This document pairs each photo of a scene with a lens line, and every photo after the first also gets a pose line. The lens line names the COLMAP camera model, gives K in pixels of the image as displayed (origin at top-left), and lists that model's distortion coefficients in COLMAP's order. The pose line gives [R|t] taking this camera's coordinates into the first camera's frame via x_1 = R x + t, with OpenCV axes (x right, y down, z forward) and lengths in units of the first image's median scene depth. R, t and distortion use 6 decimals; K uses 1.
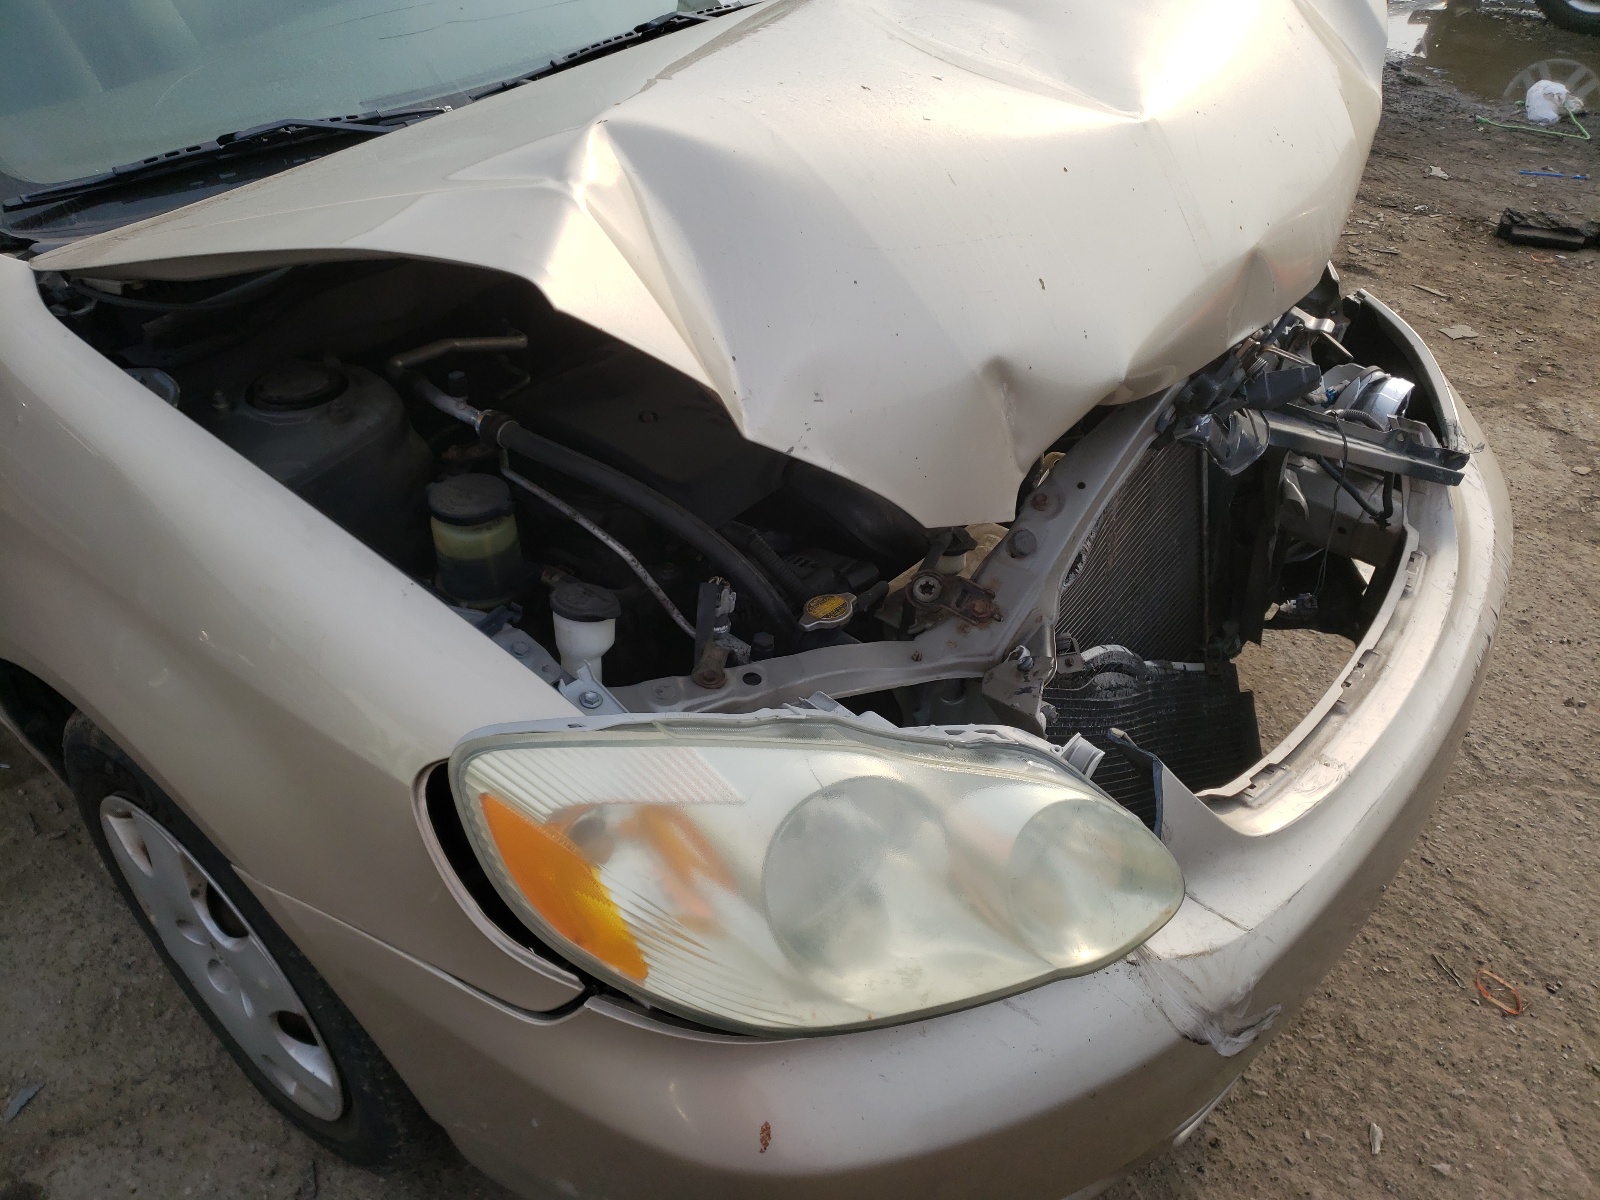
lens RADIAL K [[1209.8, 0, 800.7], [0, 1209.8, 599.2], [0, 0, 1]] dist [-0.004585, 0.000343]
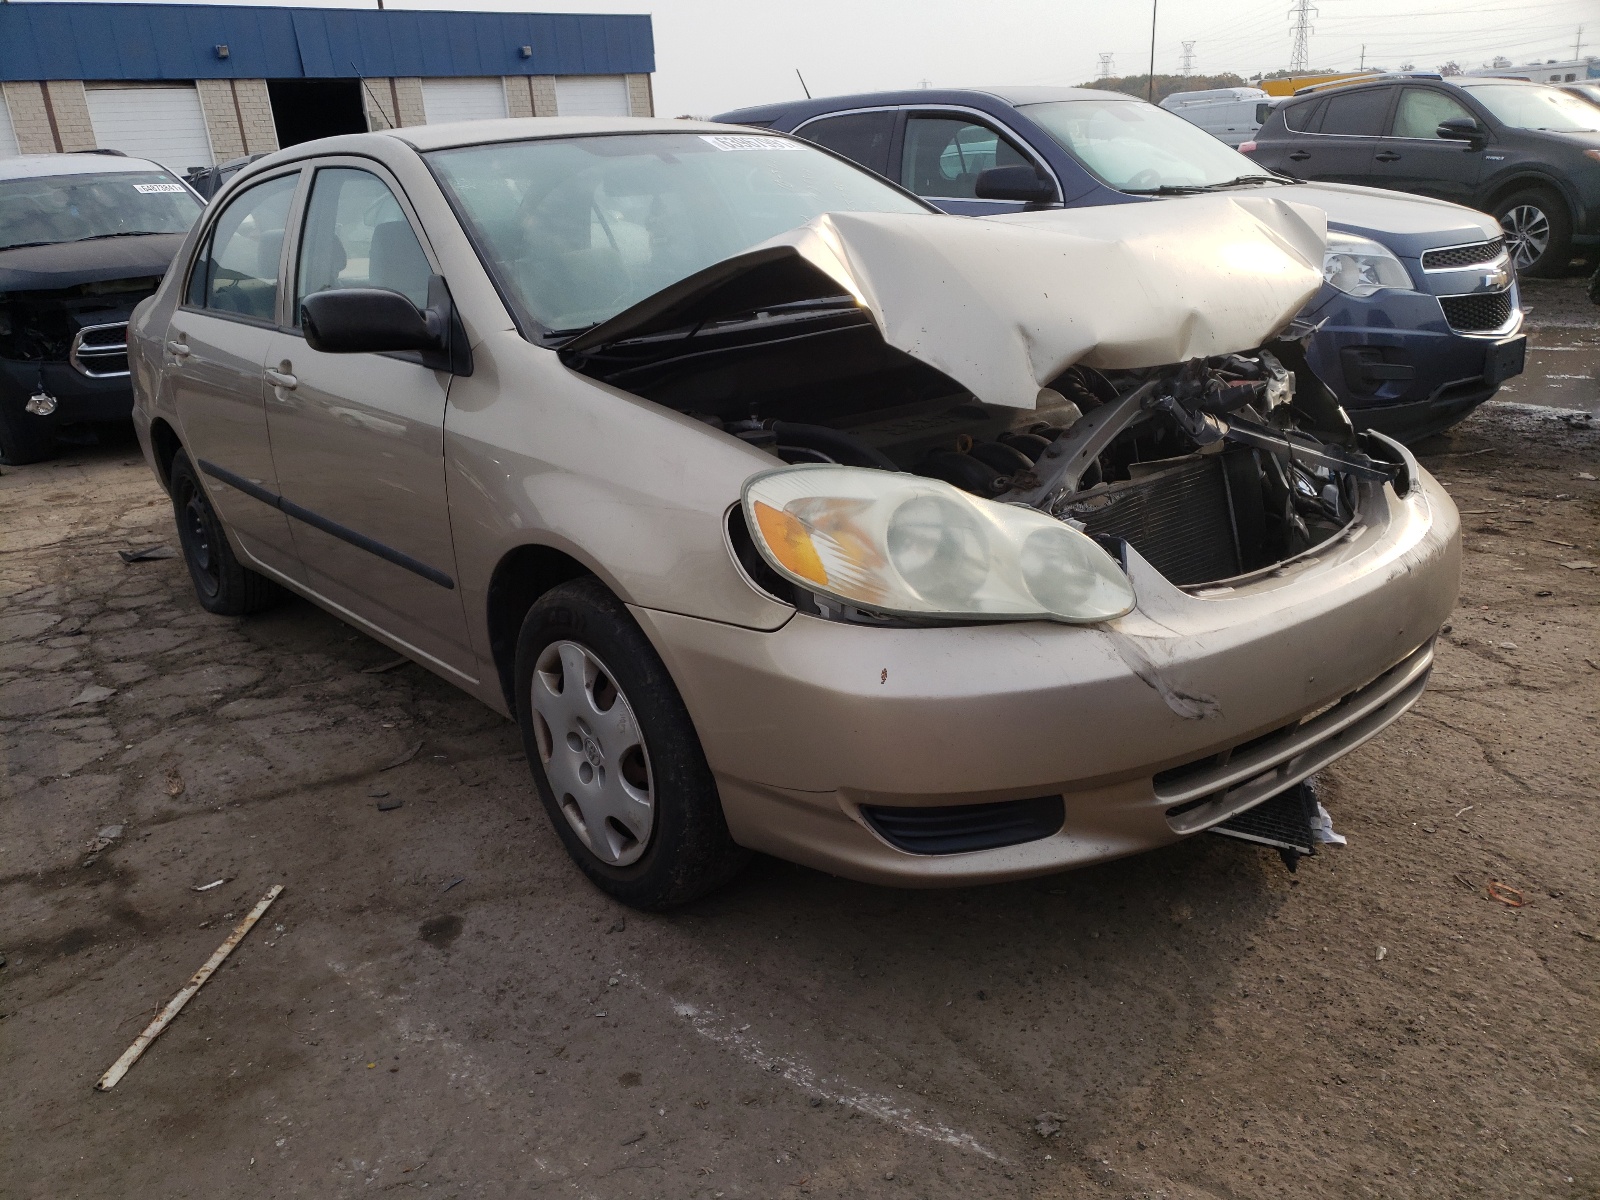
lens RADIAL K [[1108.5, 0, 799.7], [0, 1108.5, 600.8], [0, 0, 1]] dist [0.001101, 0.001276]
pose [[0.976040, -0.006212, -0.217501, 0.115333], [-0.060619, 0.952254, -0.299227, 0.454436], [0.208975, 0.305243, 0.929062, -0.356713]]
